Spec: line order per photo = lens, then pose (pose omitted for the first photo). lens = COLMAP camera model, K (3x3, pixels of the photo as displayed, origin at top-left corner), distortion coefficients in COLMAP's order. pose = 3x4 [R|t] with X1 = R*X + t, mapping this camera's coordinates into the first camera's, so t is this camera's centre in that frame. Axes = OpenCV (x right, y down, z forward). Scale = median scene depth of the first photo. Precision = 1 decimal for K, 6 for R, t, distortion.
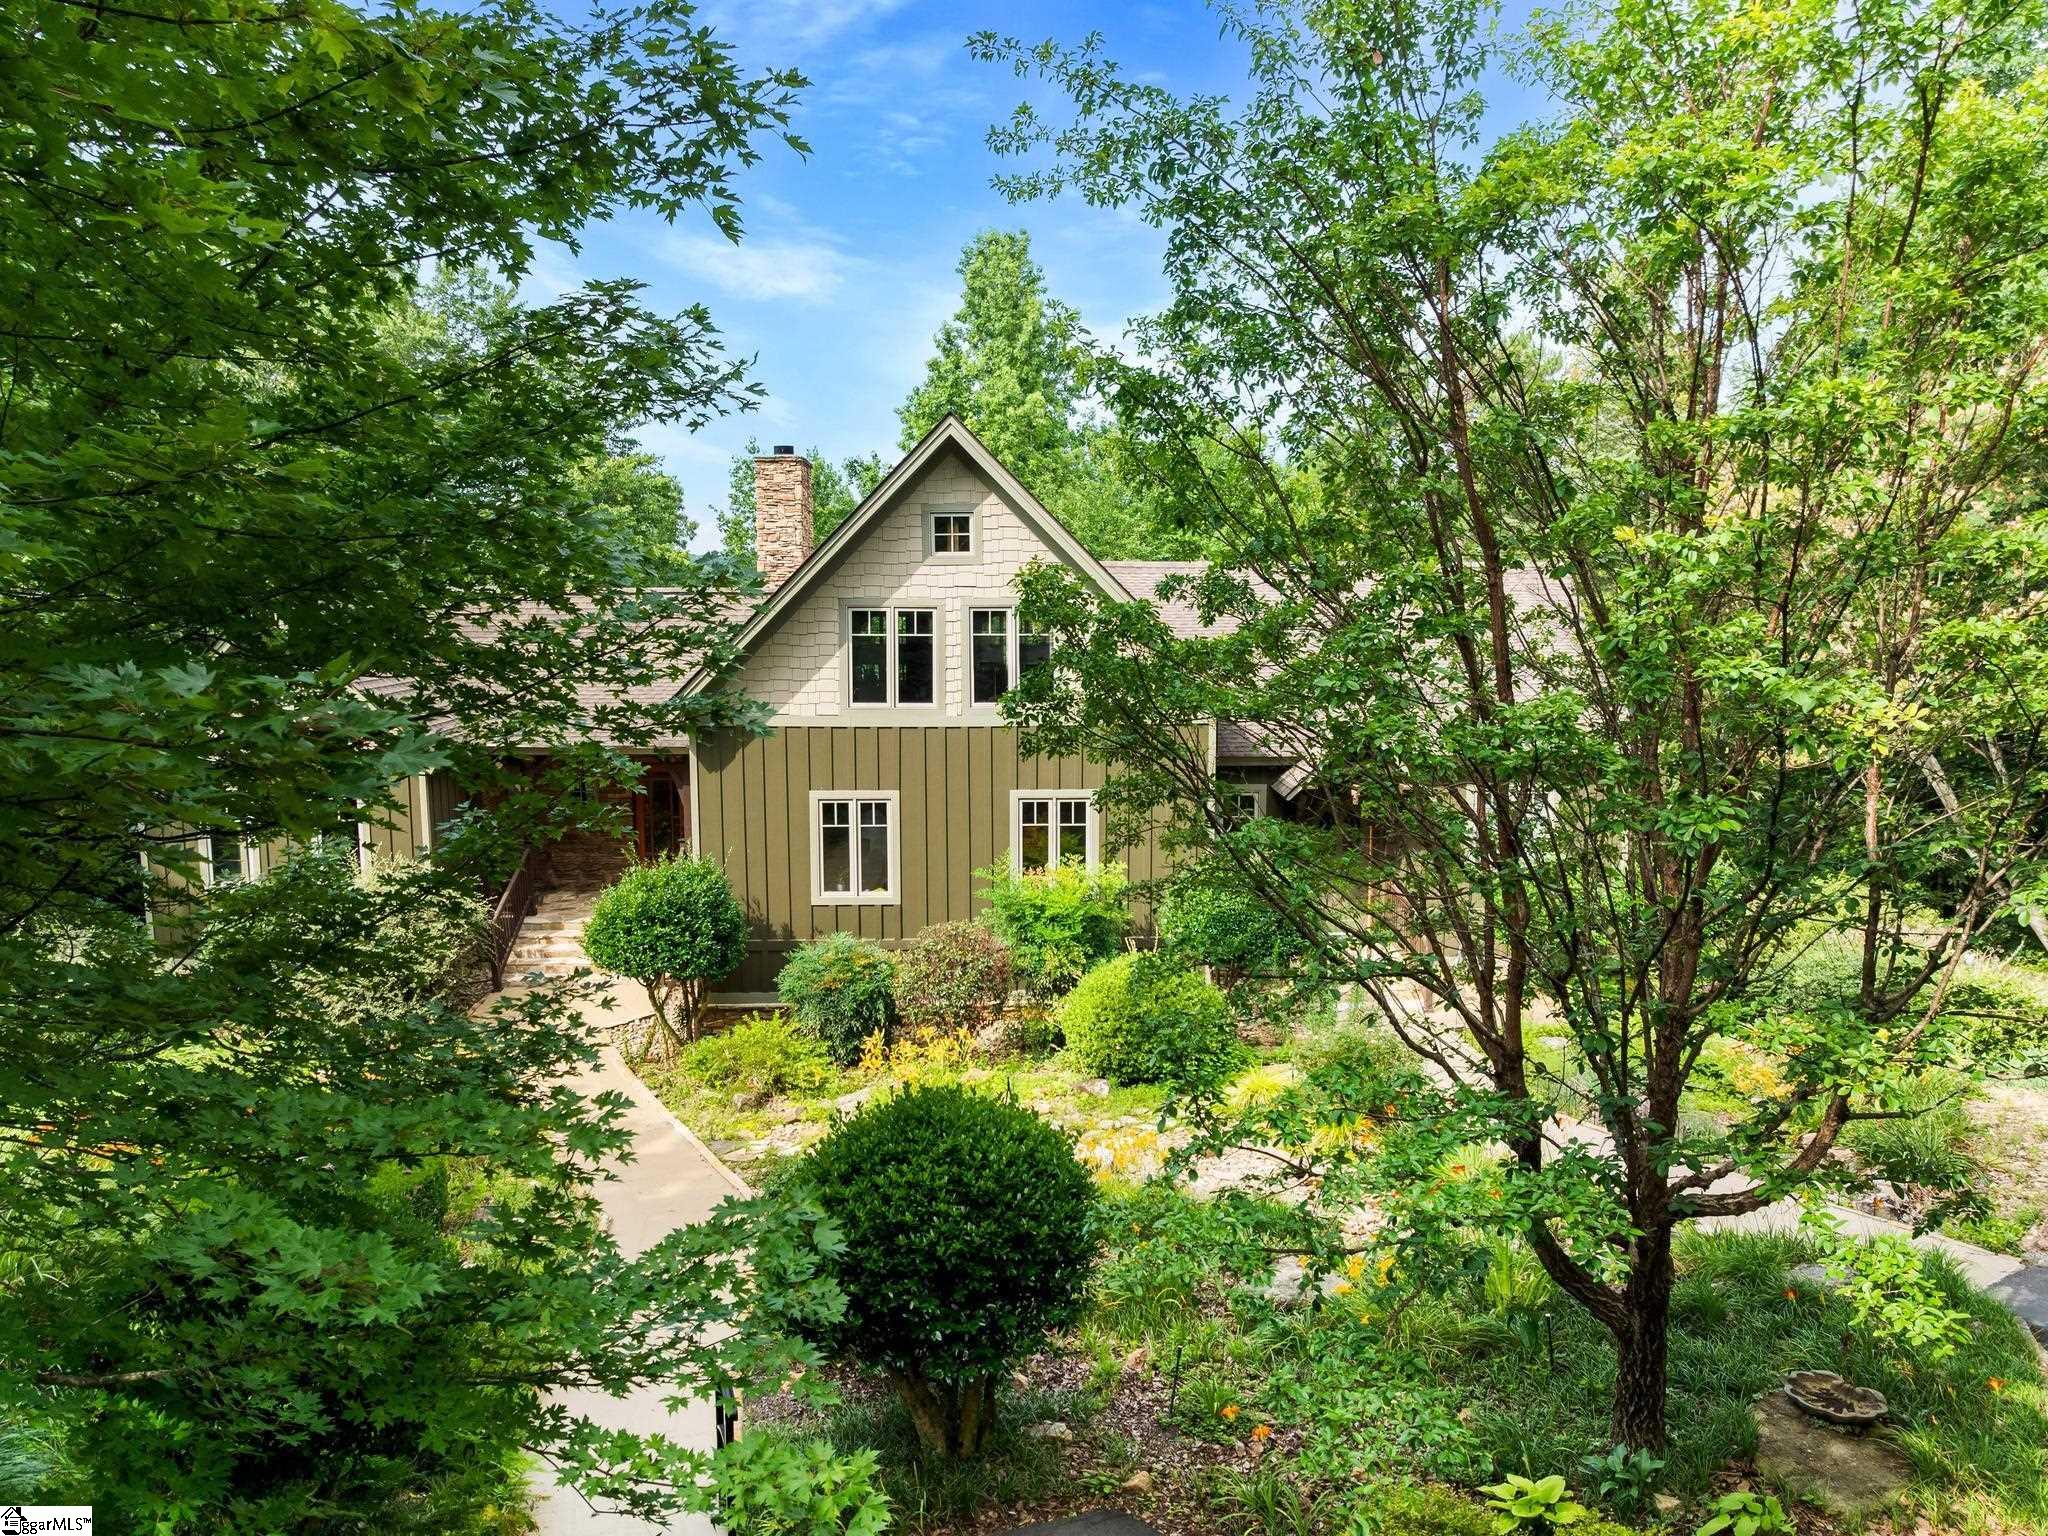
lens RADIAL K [[1461.3, 0, 1031.5], [0, 1461.3, 764.6], [0, 0, 1]] dist [-0.032985, -0.007745]
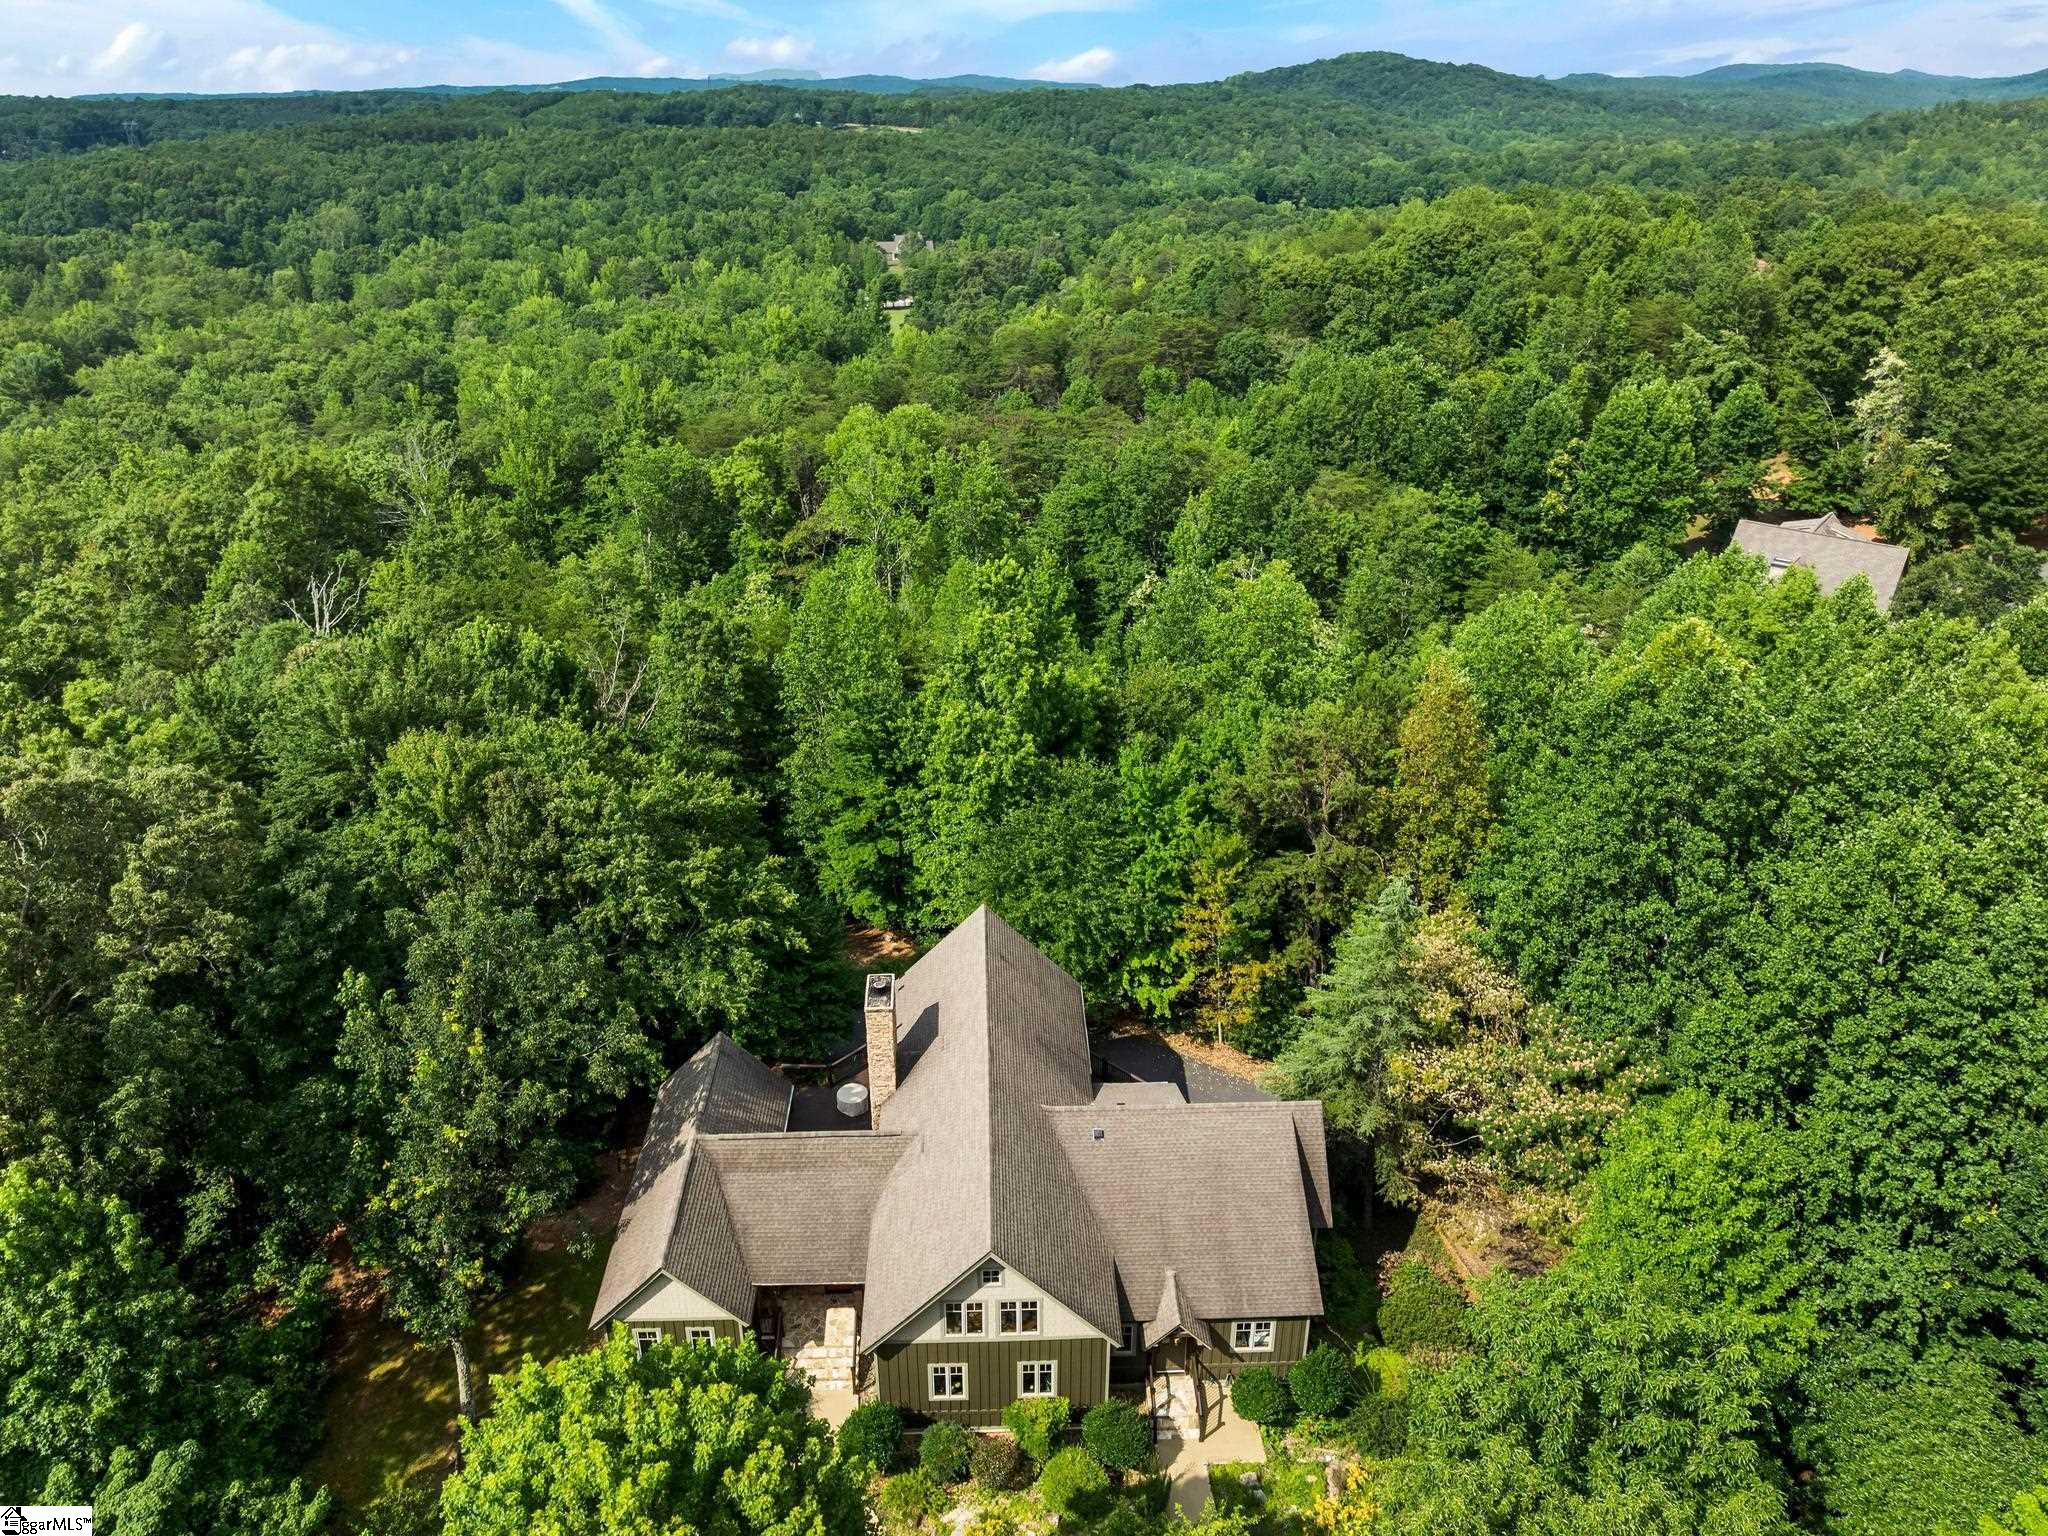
lens RADIAL K [[1464.2, 0, 1029.9], [0, 1464.2, 774.2], [0, 0, 1]] dist [-0.037149, -0.000921]
pose [[0.999991, -0.001750, 0.003774, -0.002236], [0.000491, 0.950518, 0.310670, -1.535271], [-0.004131, -0.310665, 0.950510, -0.839137]]
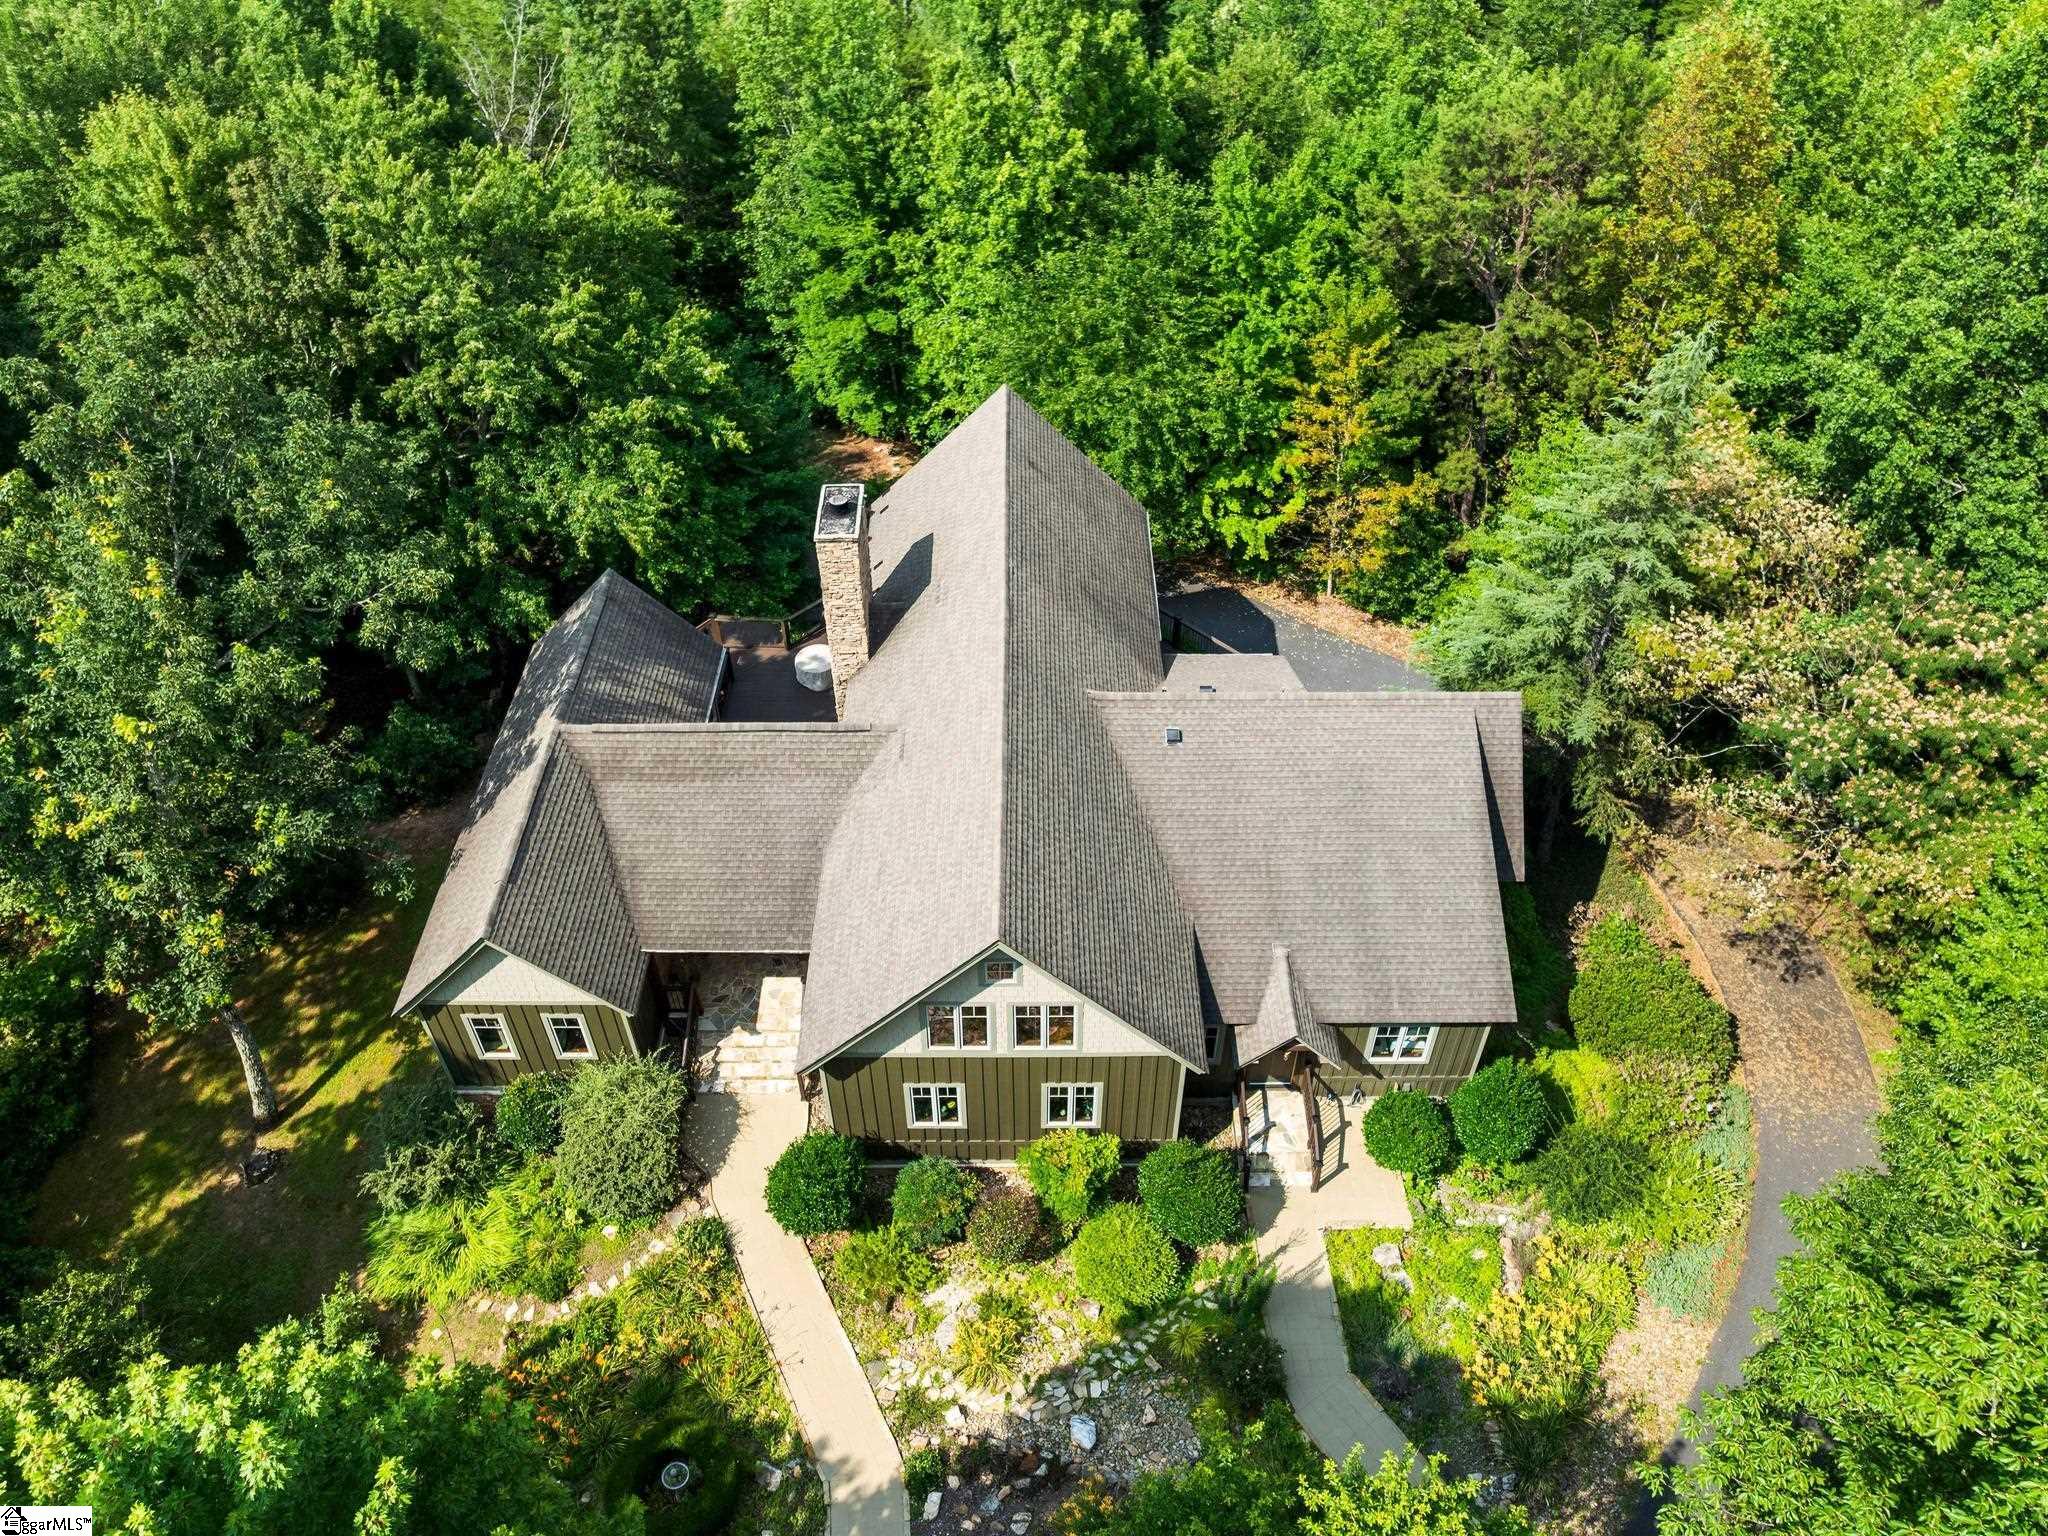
lens RADIAL K [[1461.3, 0, 1031.5], [0, 1461.3, 764.6], [0, 0, 1]] dist [-0.032985, -0.007745]
pose [[0.999616, 0.019164, -0.020040, -0.001524], [-0.003971, 0.814208, 0.580560, -1.083816], [0.027442, -0.580257, 0.813971, 0.008178]]
